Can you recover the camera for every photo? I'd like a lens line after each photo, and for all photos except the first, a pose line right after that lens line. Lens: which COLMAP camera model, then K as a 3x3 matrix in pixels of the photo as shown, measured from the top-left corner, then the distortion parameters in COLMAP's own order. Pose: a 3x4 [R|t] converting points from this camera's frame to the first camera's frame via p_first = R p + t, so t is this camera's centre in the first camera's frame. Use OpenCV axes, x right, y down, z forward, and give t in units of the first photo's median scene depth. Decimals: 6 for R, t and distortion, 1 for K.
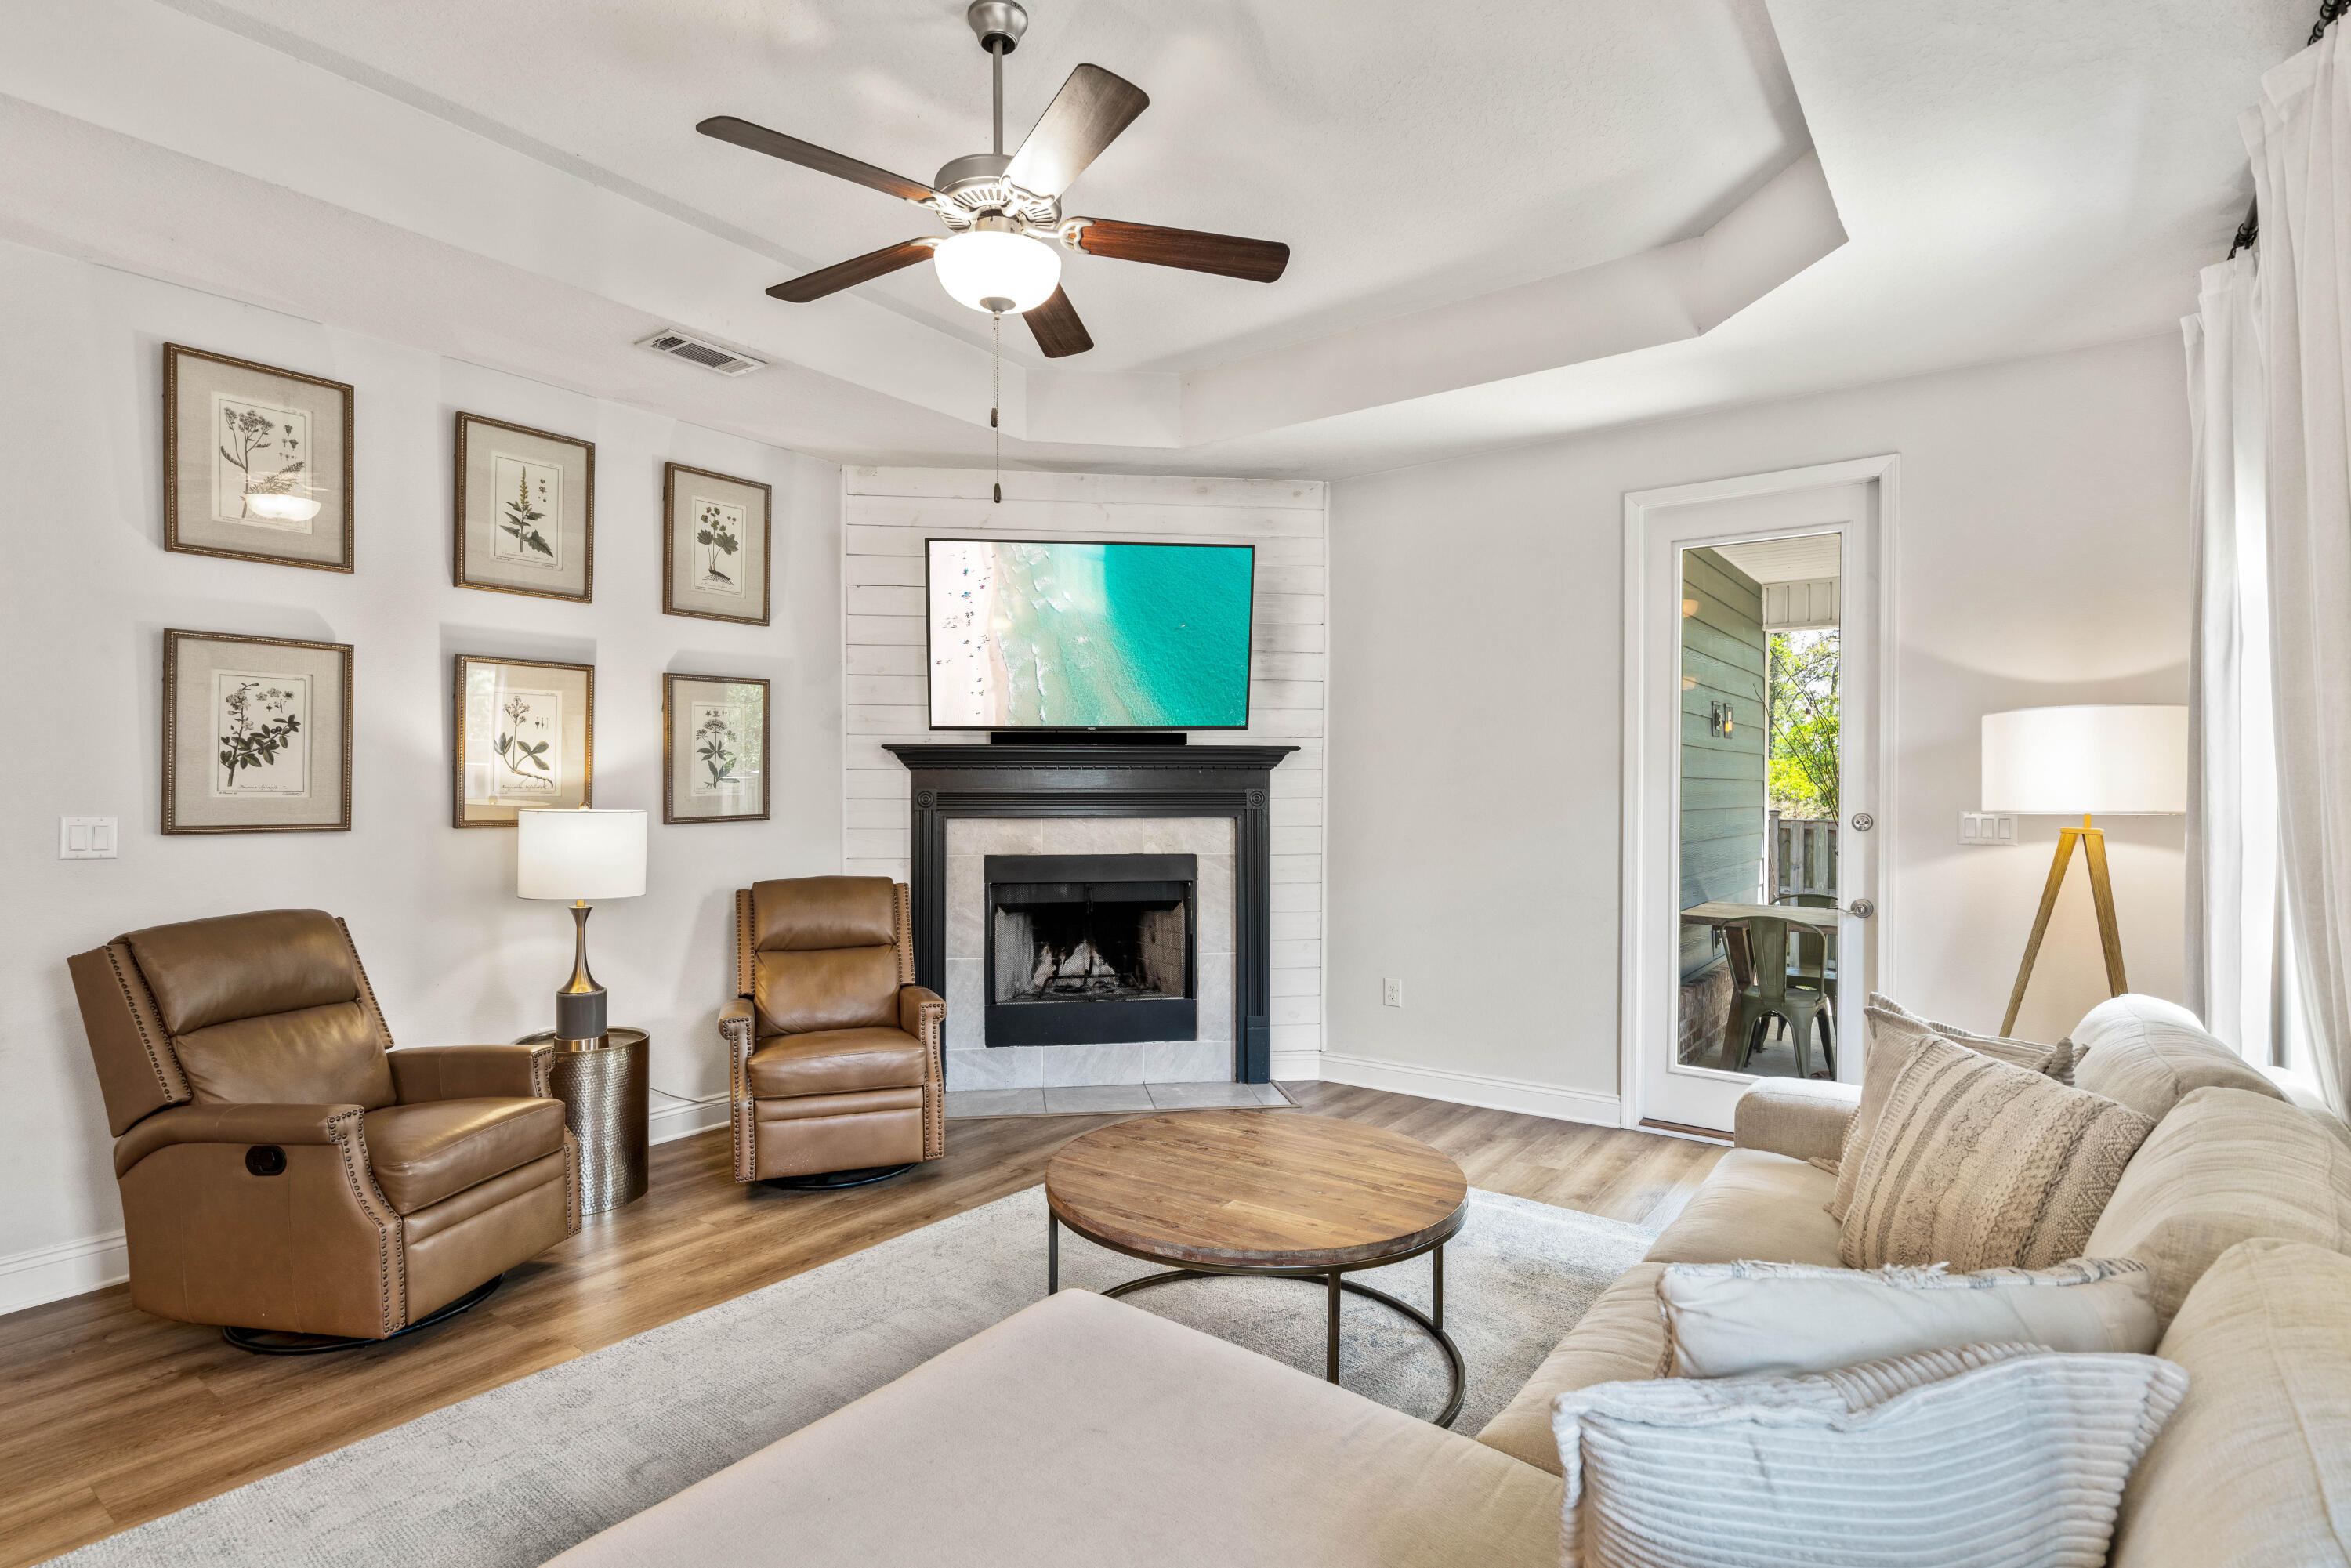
lens RADIAL K [[1148.2, 0, 1223.2], [0, 1148.2, 790.6], [0, 0, 1]] dist [-0.005986, 0.002838]
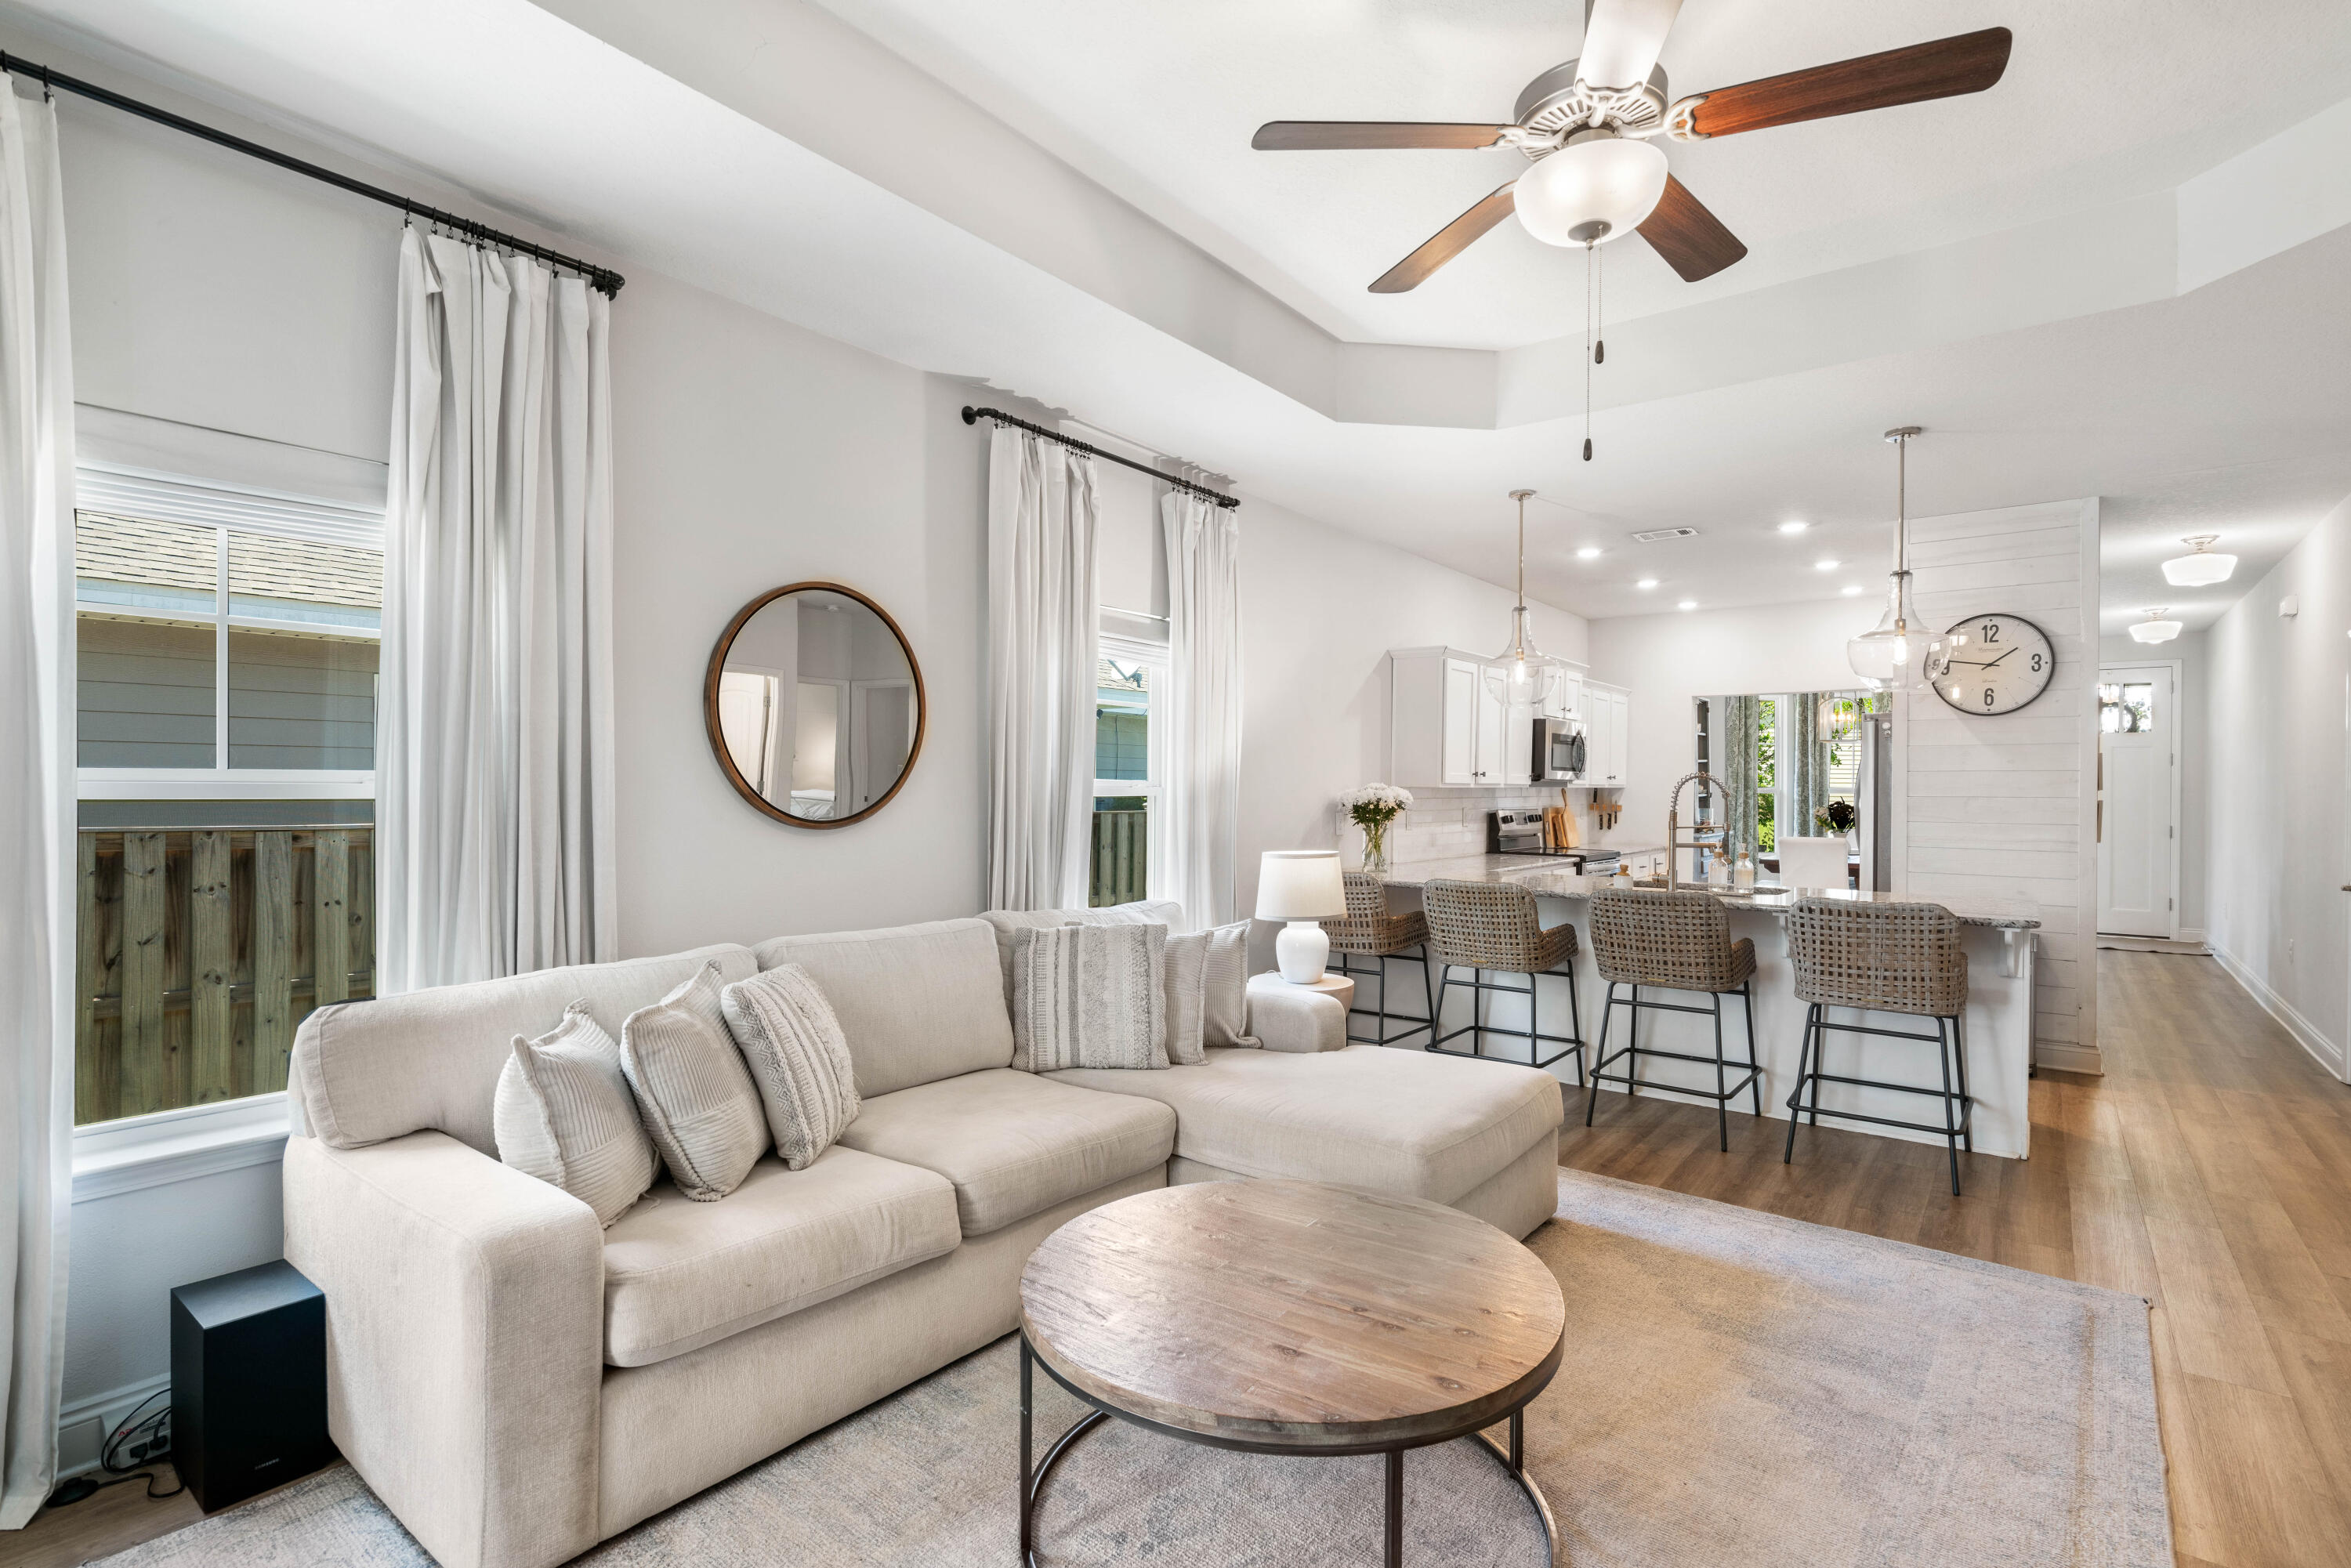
lens RADIAL K [[1076.7, 0, 1221.2], [0, 1076.7, 790.1], [0, 0, 1]] dist [-0.005644, 0.001756]
pose [[-0.999553, -0.007645, 0.028889, 0.031285], [-0.007434, 0.999945, 0.007425, -0.001689], [-0.028945, 0.007207, -0.999555, 1.028495]]
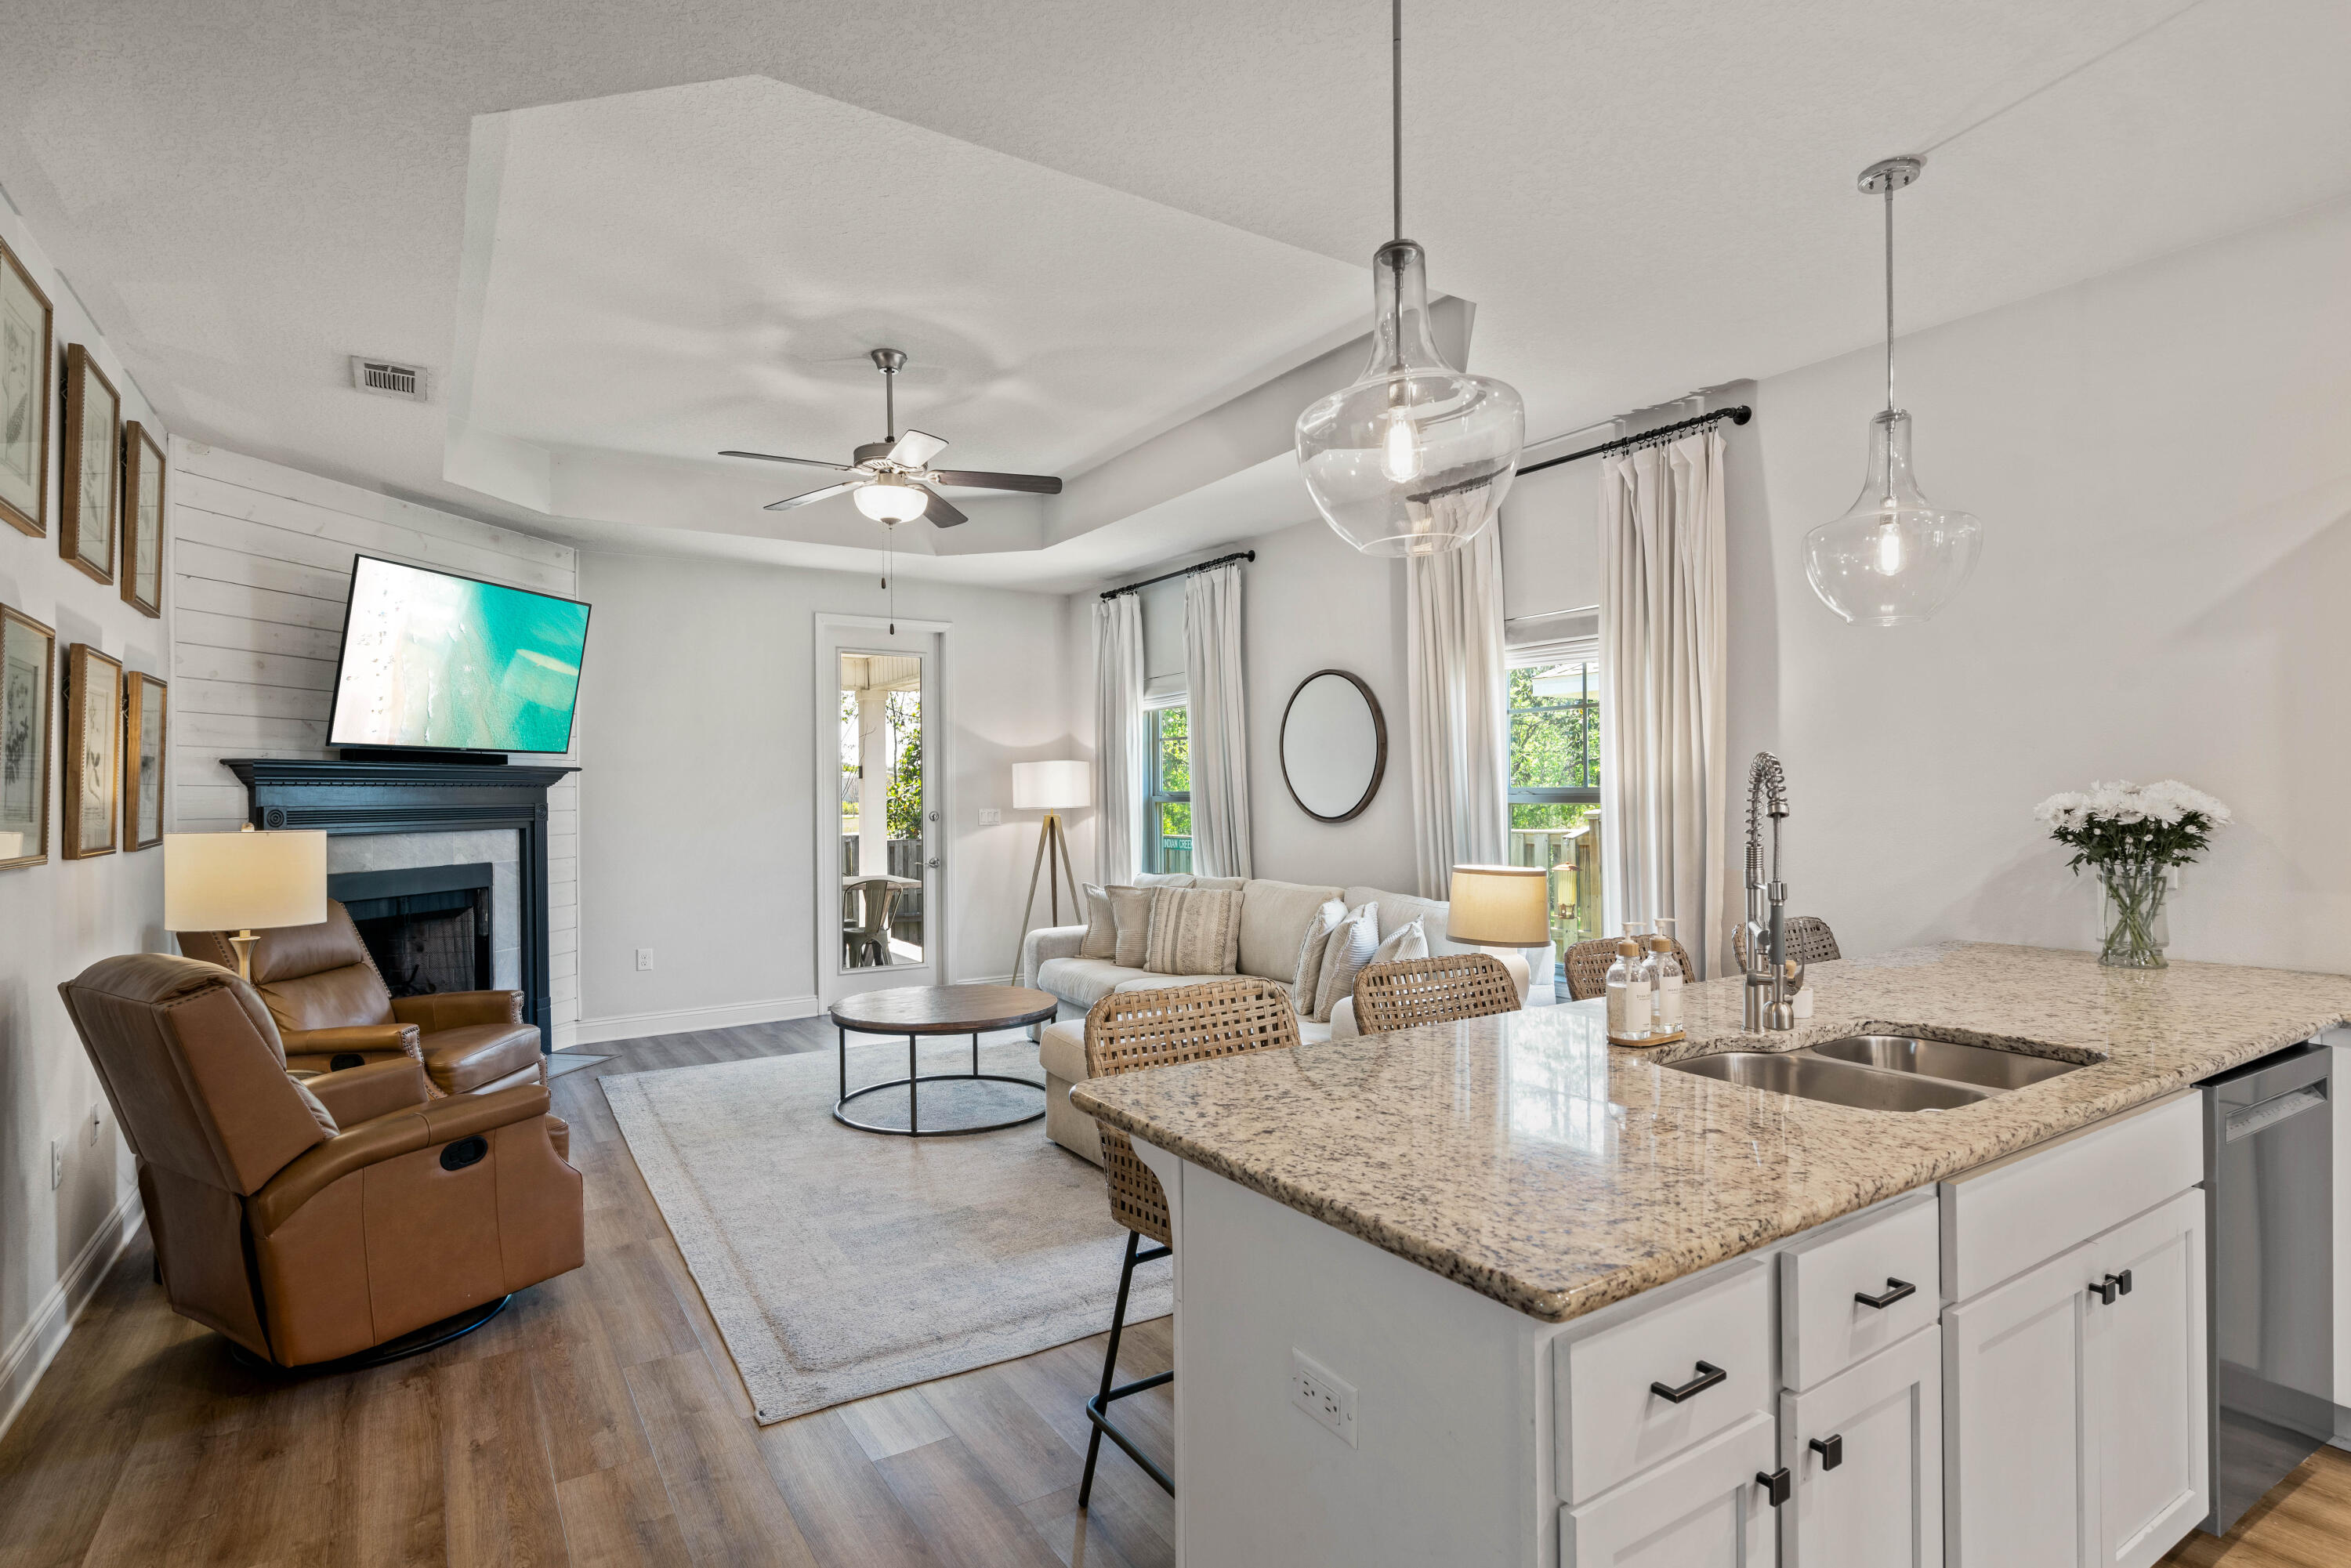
lens RADIAL K [[1148.2, 0, 1143.1], [0, 1148.2, 782.4], [0, 0, 1]] dist [-0.005986, 0.002838]
pose [[0.372227, 0.004859, 0.928129, -0.943322], [0.014416, 0.999835, -0.011016, -0.001649], [-0.928030, 0.017480, 0.372096, 0.002611]]
